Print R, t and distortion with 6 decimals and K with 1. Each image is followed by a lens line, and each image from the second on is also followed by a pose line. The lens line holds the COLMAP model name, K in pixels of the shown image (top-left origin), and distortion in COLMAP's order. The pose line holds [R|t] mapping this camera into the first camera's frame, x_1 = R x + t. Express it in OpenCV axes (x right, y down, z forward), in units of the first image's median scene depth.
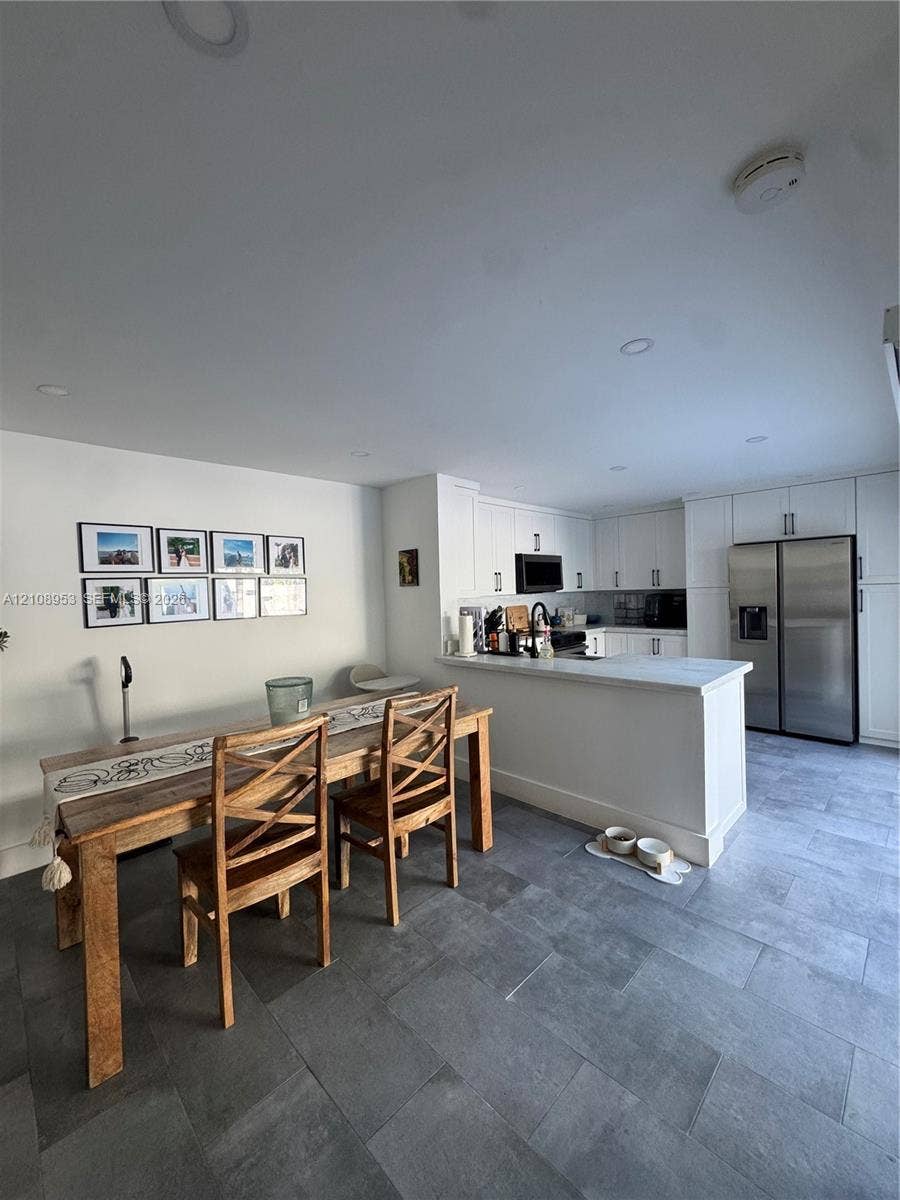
lens RADIAL K [[479.2, 0, 450.6], [0, 479.2, 599.1], [0, 0, 1]] dist [-0.002437, 0.000369]
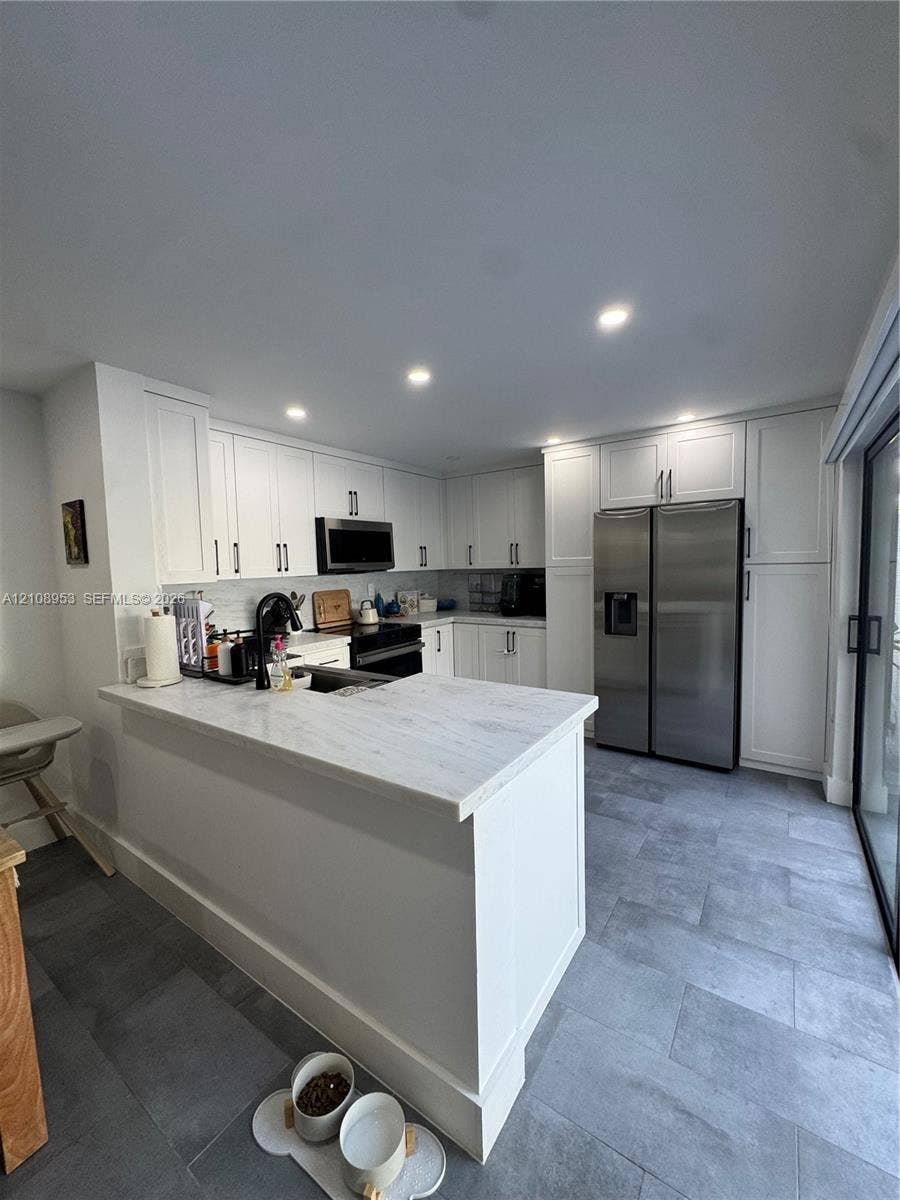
lens RADIAL K [[479.2, 0, 450.6], [0, 479.2, 599.1], [0, 0, 1]] dist [-0.002437, 0.000369]
pose [[0.983347, -0.009399, 0.181496, 0.200931], [-0.000201, 0.998605, 0.052801, -0.012386], [-0.181740, -0.051958, 0.981973, 0.266677]]
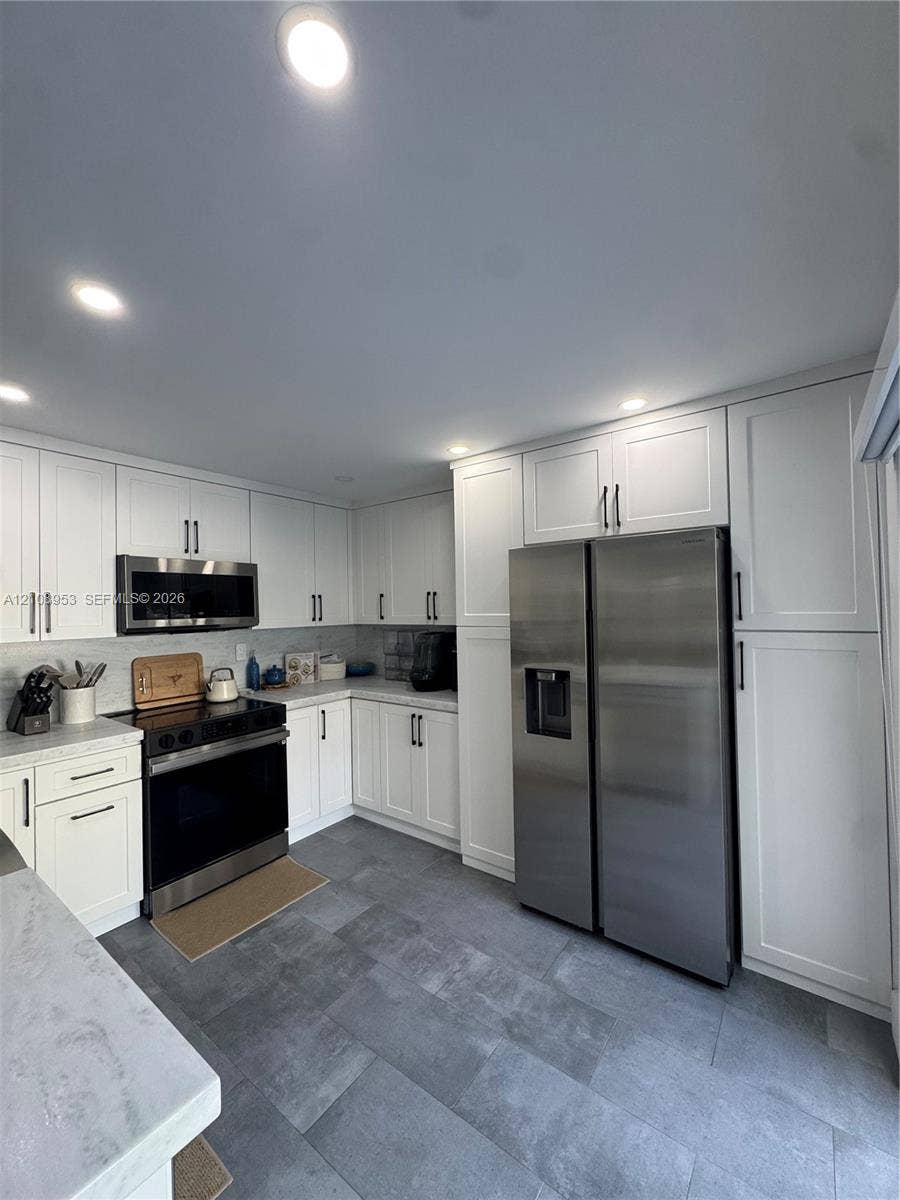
lens RADIAL K [[478.5, 0, 450.8], [0, 478.5, 600.2], [0, 0, 1]] dist [0.000827, 0.000390]
pose [[0.988929, 0.012628, 0.147849, 0.404528], [-0.007494, 0.999351, -0.035228, -0.033426], [-0.148198, 0.033730, 0.988382, 0.460197]]
